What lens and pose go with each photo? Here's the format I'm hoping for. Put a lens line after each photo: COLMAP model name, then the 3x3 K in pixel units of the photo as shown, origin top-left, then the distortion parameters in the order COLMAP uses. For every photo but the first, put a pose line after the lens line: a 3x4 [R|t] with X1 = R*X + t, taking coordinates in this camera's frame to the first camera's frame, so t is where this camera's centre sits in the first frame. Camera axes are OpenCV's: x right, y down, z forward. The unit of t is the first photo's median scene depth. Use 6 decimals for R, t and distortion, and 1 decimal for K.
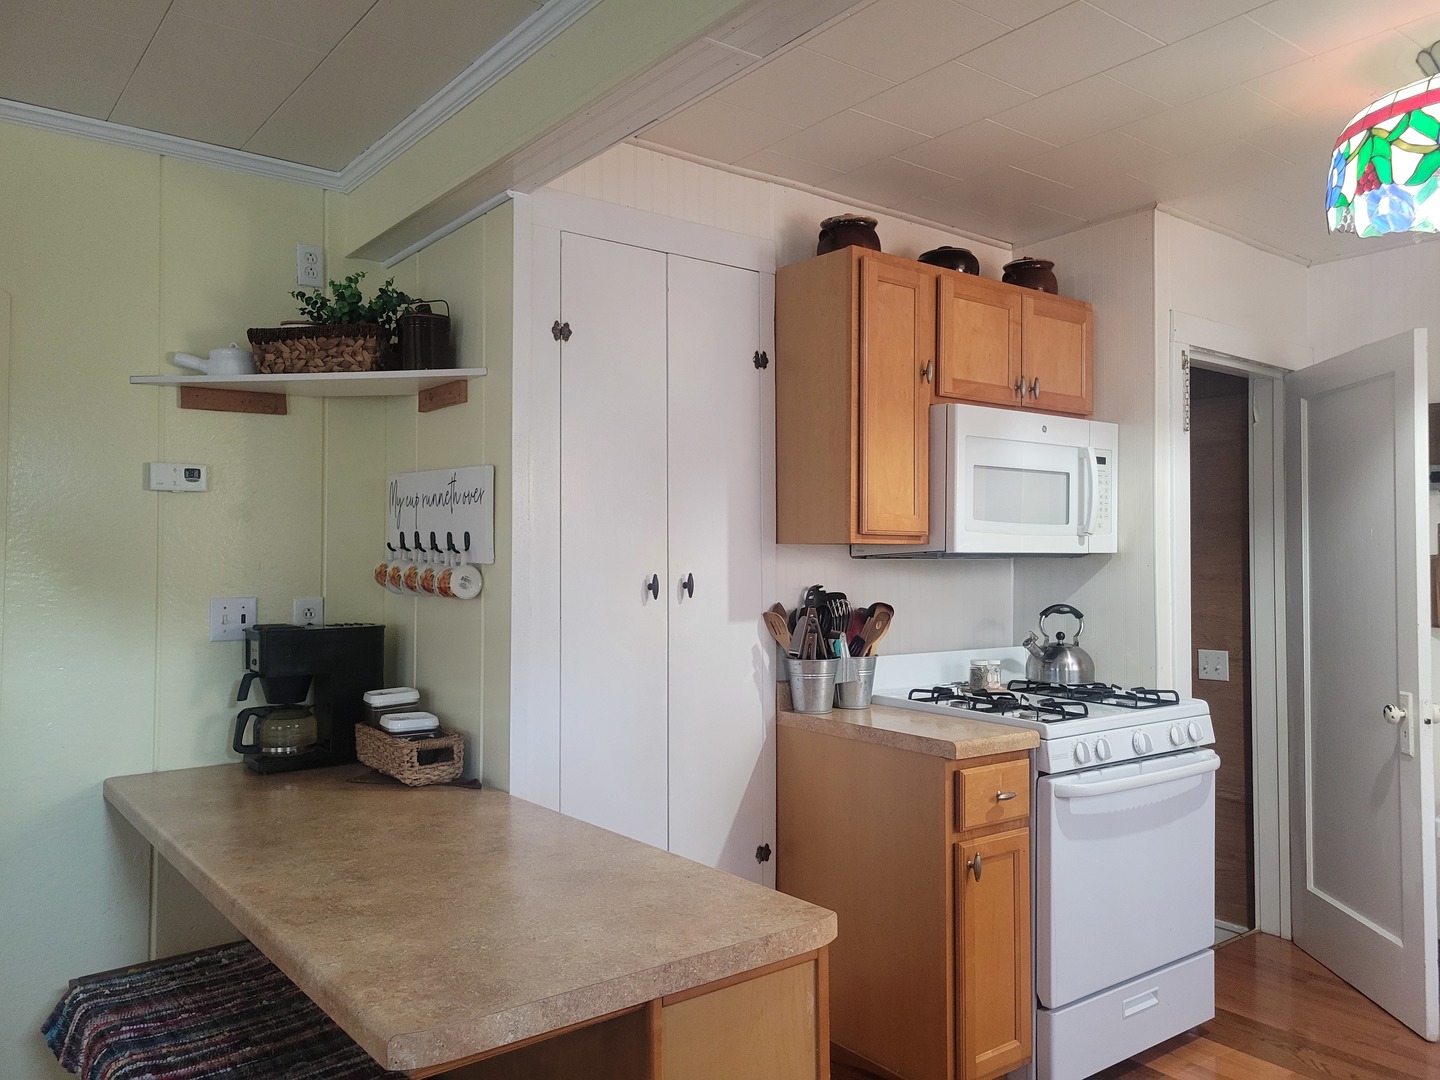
lens RADIAL K [[1071.1, 0, 720.0], [0, 1071.1, 540.0], [0, 0, 1]] dist [0.044141, -0.012376]
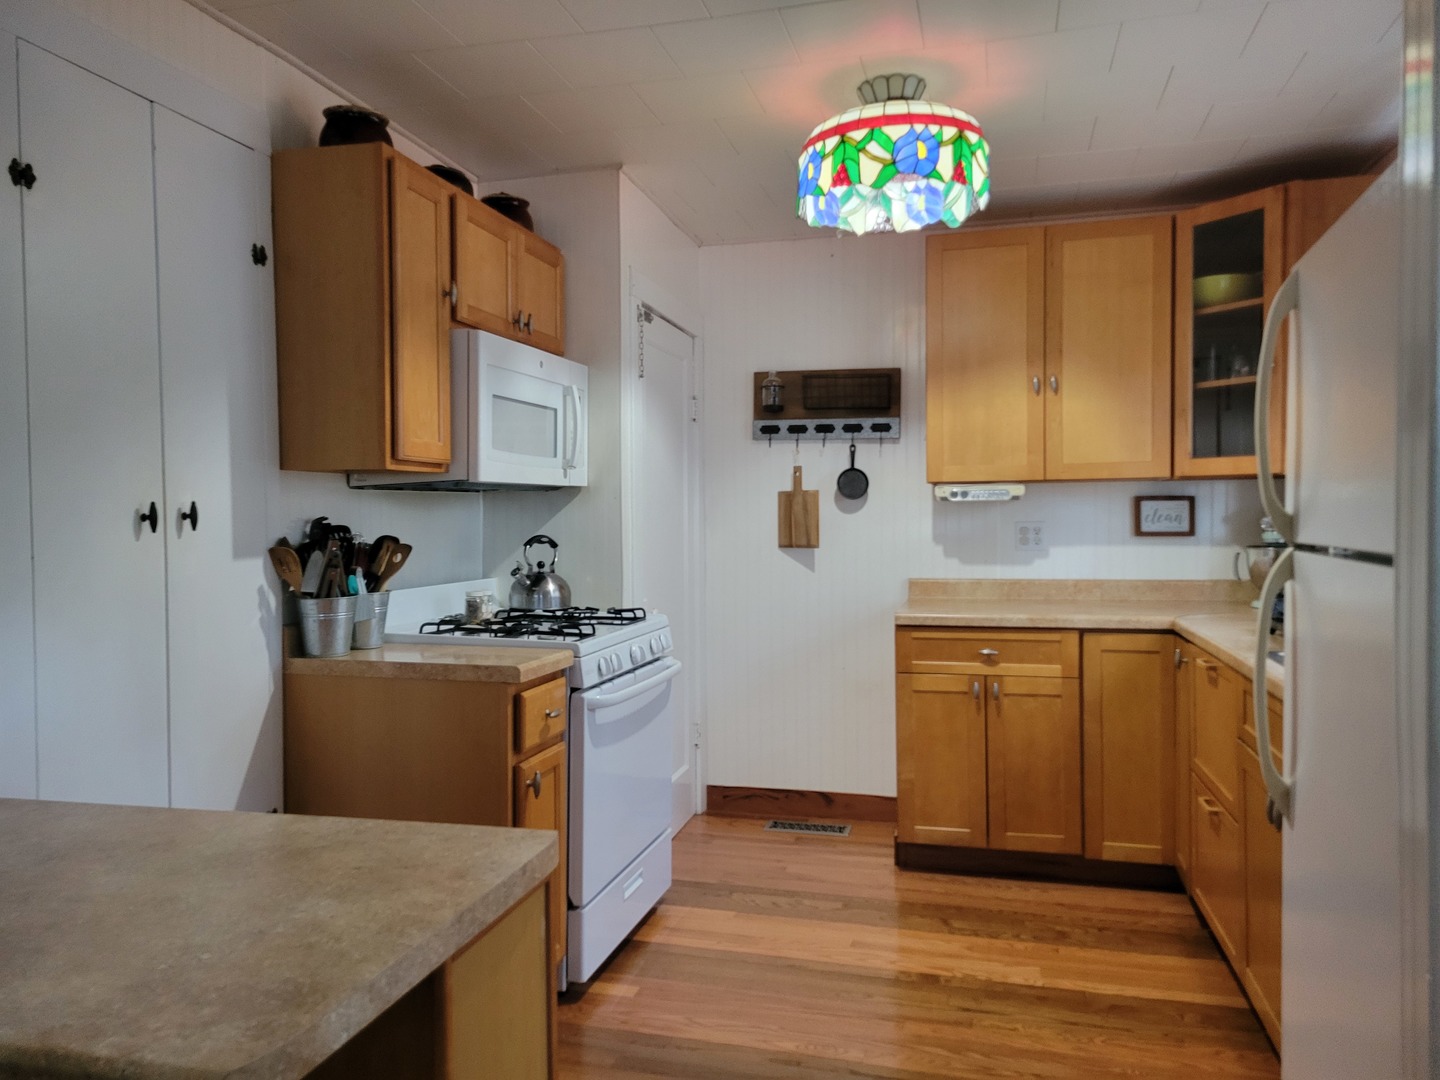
lens RADIAL K [[1050.8, 0, 720.0], [0, 1050.8, 540.0], [0, 0, 1]] dist [0.071686, -0.038735]
pose [[0.796158, -0.022903, 0.604655, -0.192032], [-0.005305, 0.998981, 0.044824, 0.020483], [-0.605065, -0.038895, 0.795225, 0.086340]]
